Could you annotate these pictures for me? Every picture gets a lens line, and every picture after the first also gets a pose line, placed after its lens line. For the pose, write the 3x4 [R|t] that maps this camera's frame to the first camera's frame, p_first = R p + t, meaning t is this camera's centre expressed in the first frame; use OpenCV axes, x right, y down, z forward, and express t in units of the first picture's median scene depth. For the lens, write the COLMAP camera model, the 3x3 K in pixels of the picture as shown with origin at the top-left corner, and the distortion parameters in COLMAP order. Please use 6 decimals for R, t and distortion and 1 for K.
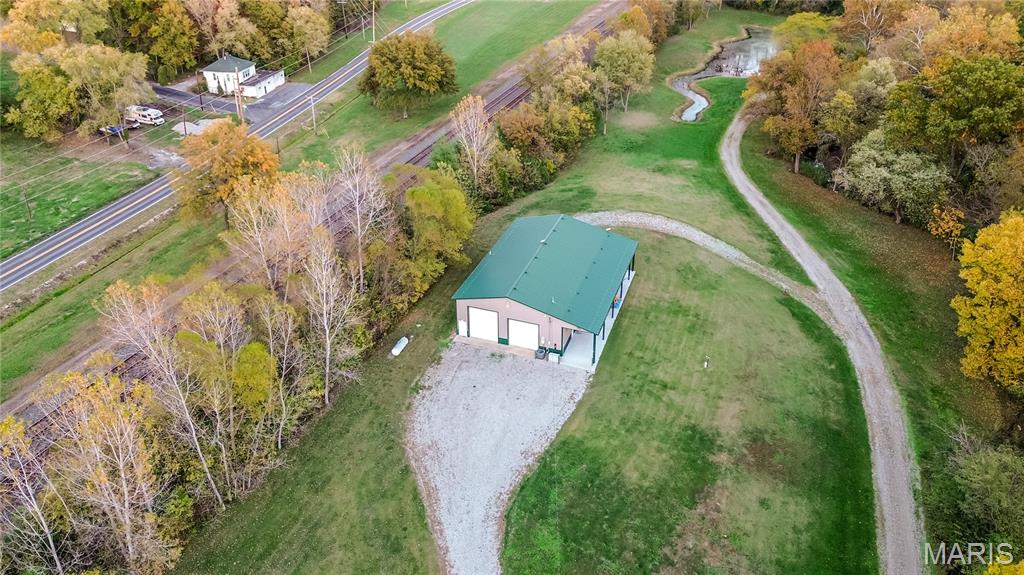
lens RADIAL K [[718.9, 0, 510.6], [0, 718.9, 268.7], [0, 0, 1]] dist [0.042779, -0.024769]
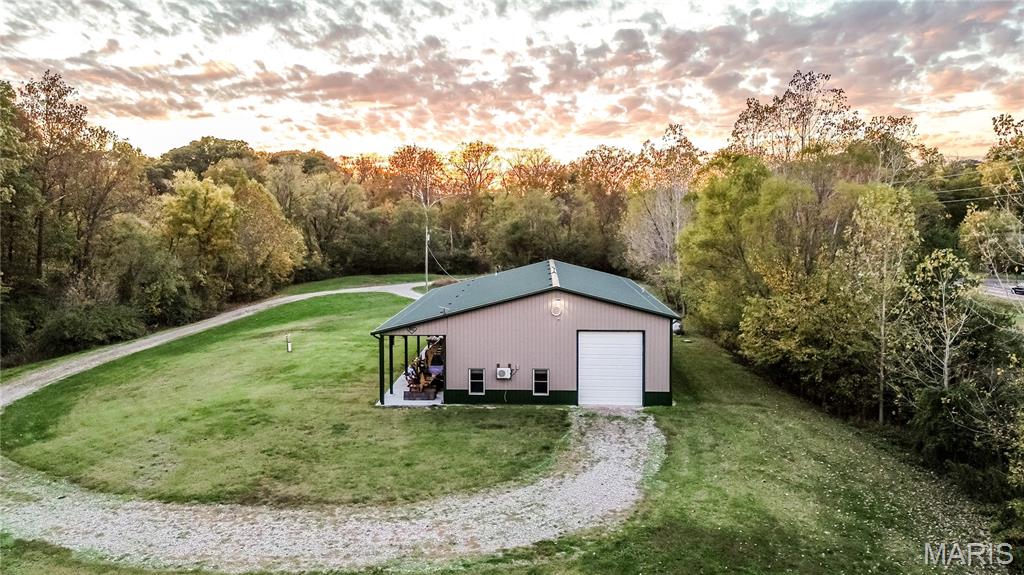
lens RADIAL K [[724.9, 0, 510.2], [0, 724.9, 249.0], [0, 0, 1]] dist [0.046423, -0.030900]
pose [[-0.955451, 0.024844, -0.294101, 0.272420], [-0.137106, 0.845054, 0.516804, -0.377257], [0.261371, 0.534104, -0.804001, 1.611034]]
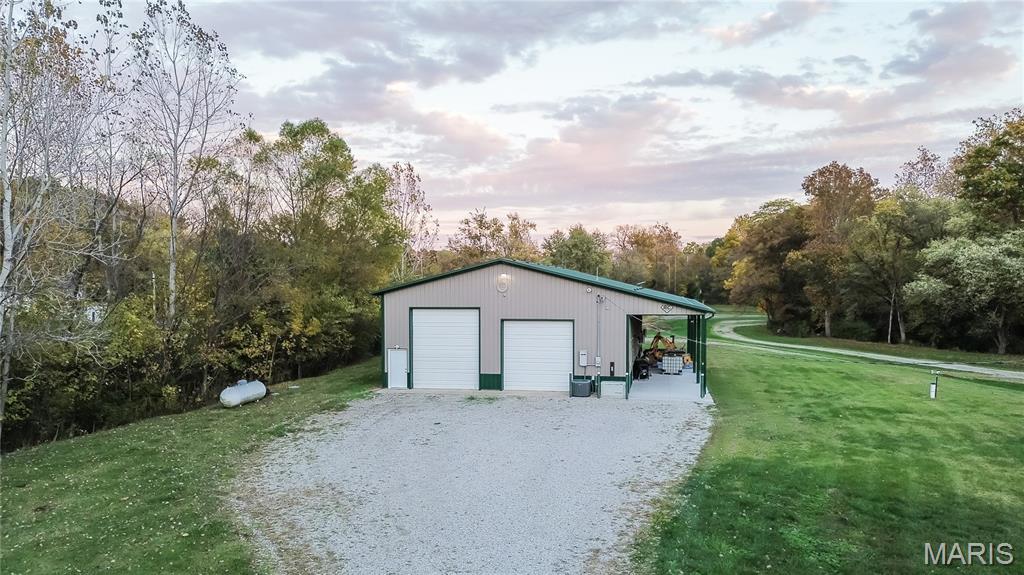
lens RADIAL K [[742.2, 0, 537.2], [0, 742.2, 288.5], [0, 0, 1]] dist [0.049694, -0.050639]
pose [[0.984964, 0.000753, 0.172757, -0.063702], [0.083997, 0.871745, -0.482706, 0.286126], [-0.150964, 0.489959, 0.858574, 0.590239]]
